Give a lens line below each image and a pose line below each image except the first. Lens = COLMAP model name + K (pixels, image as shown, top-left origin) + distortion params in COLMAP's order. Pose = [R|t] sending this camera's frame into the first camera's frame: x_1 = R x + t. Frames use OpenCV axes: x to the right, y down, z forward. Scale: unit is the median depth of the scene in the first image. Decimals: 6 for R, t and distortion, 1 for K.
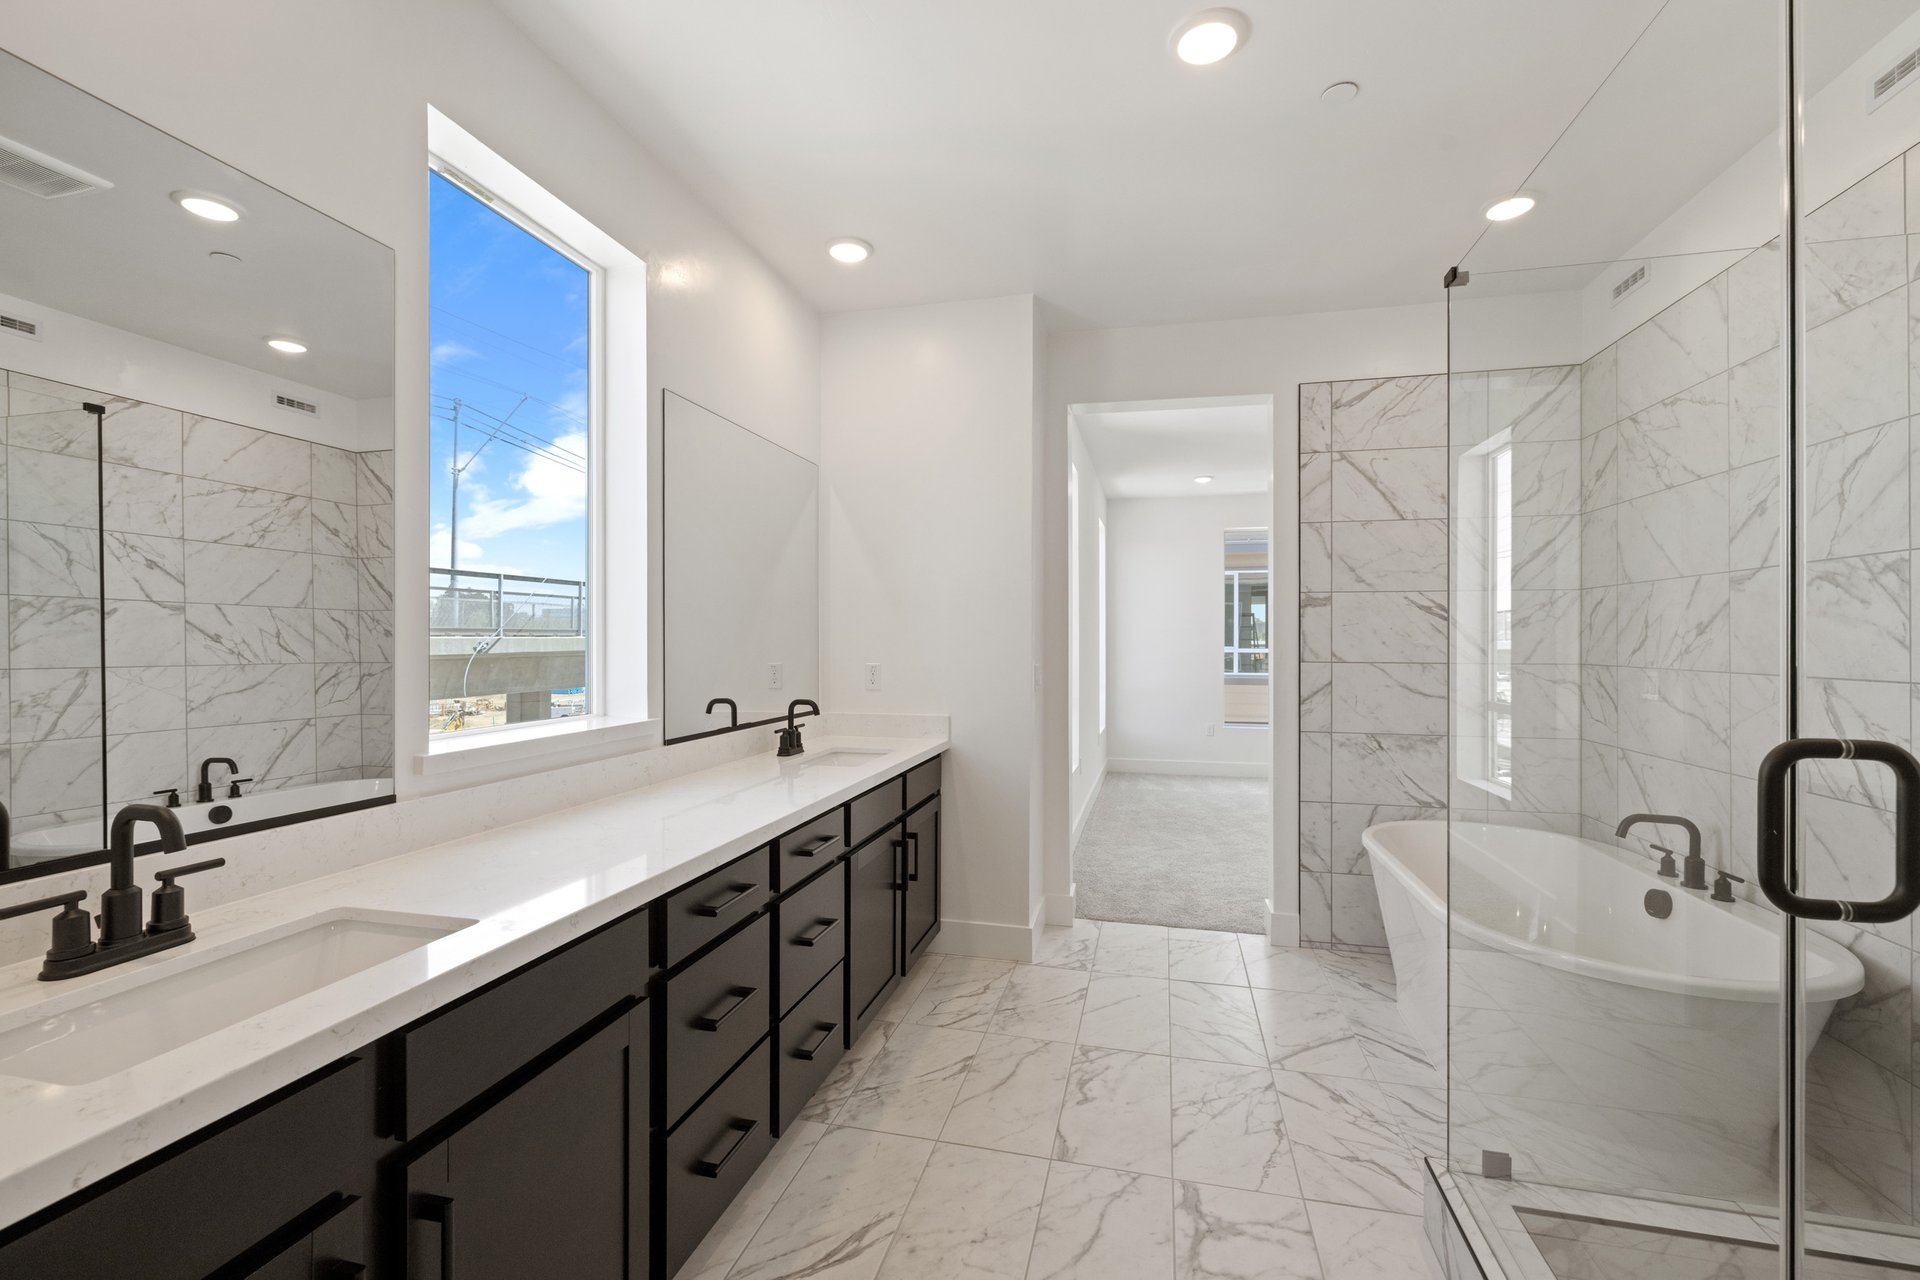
lens RADIAL K [[806.3, 0, 960.5], [0, 806.3, 629.2], [0, 0, 1]] dist [0.001244, 0.000158]
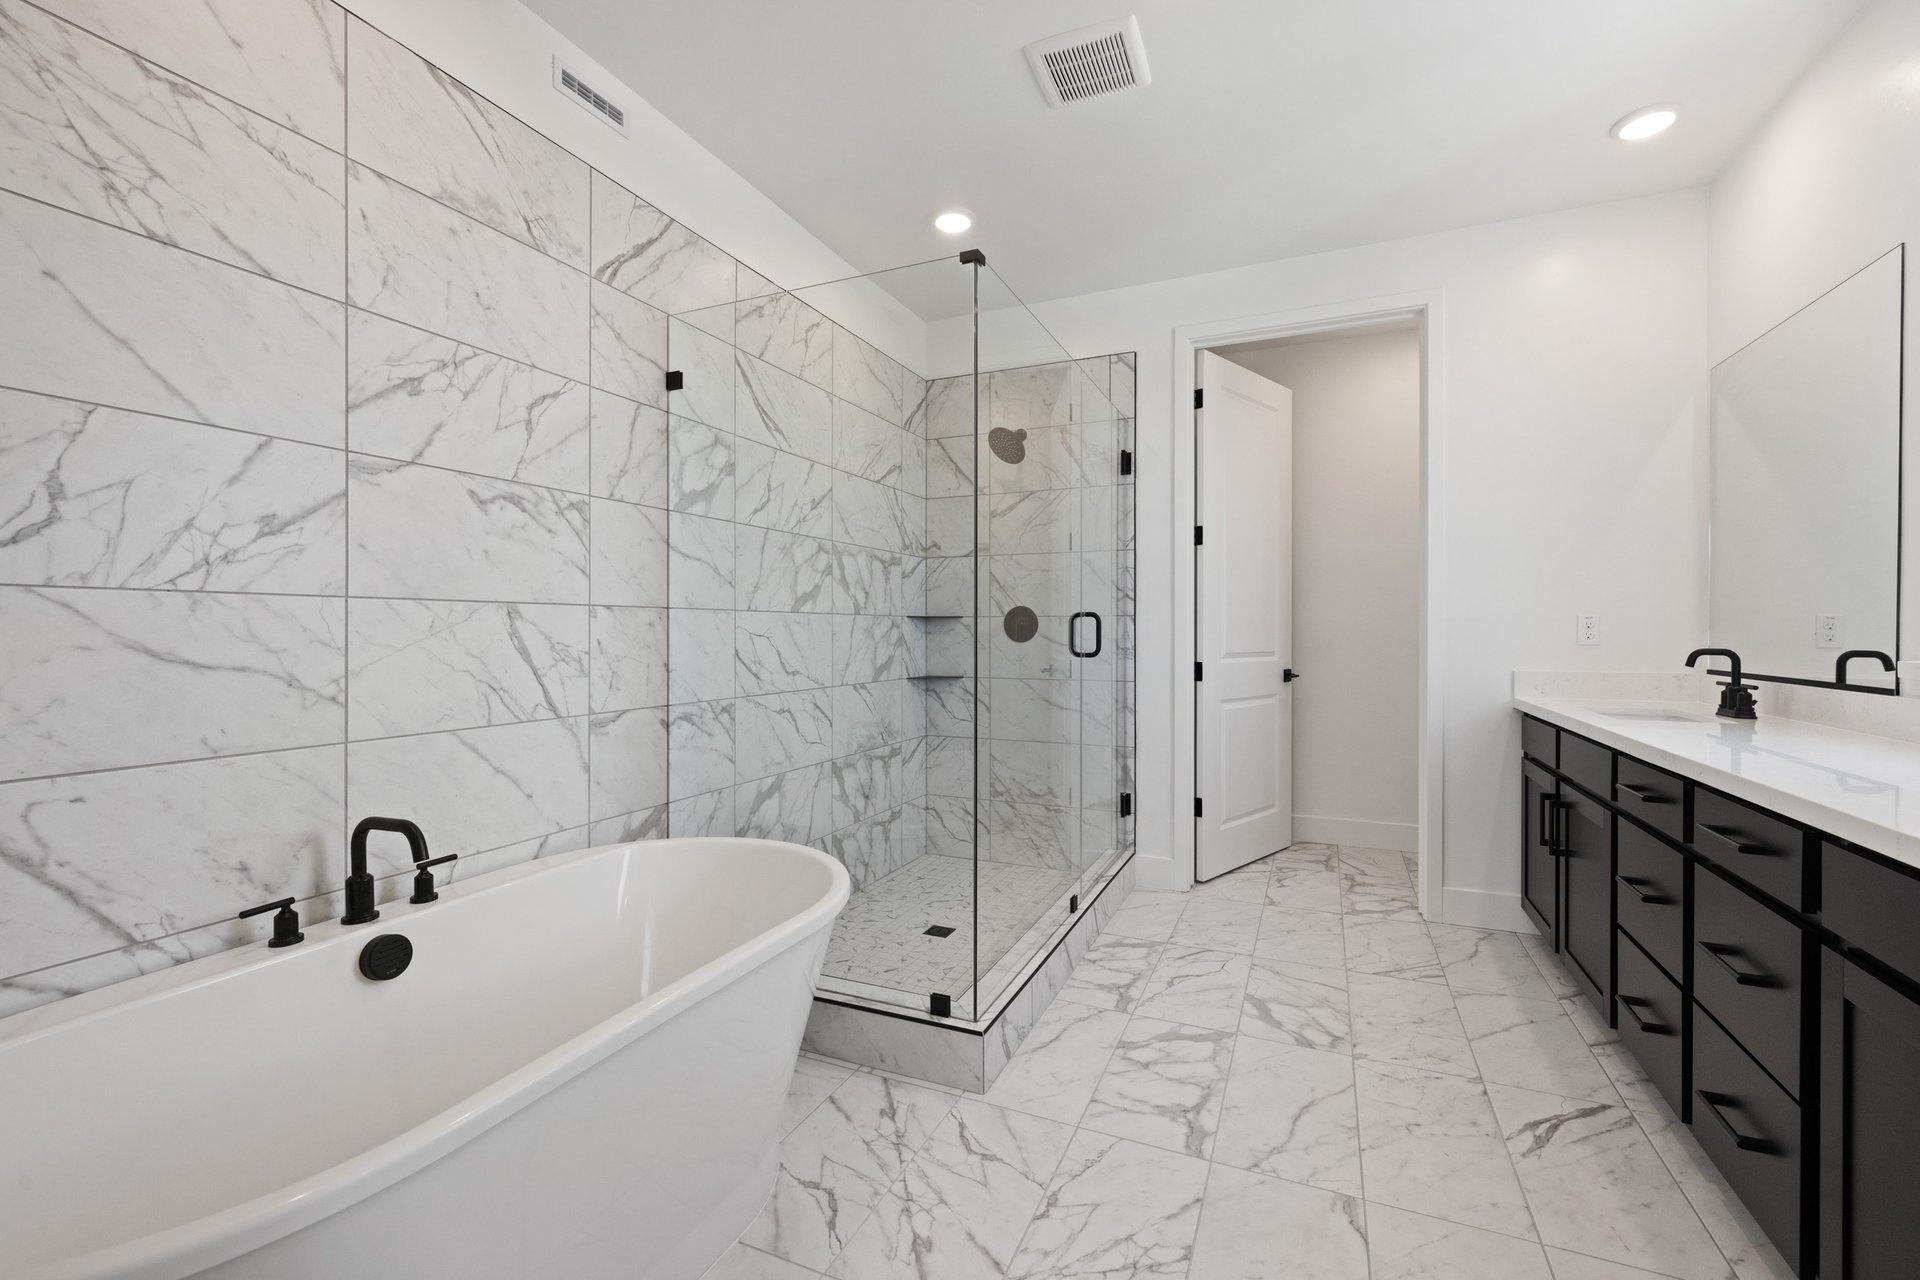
lens RADIAL K [[806.3, 0, 960.5], [0, 806.3, 629.2], [0, 0, 1]] dist [0.001244, 0.000158]
pose [[-0.984458, -0.003758, 0.175579, 0.388788], [-0.006026, 0.999905, -0.012383, 0.107943], [-0.175516, -0.013248, -0.984387, 1.974188]]
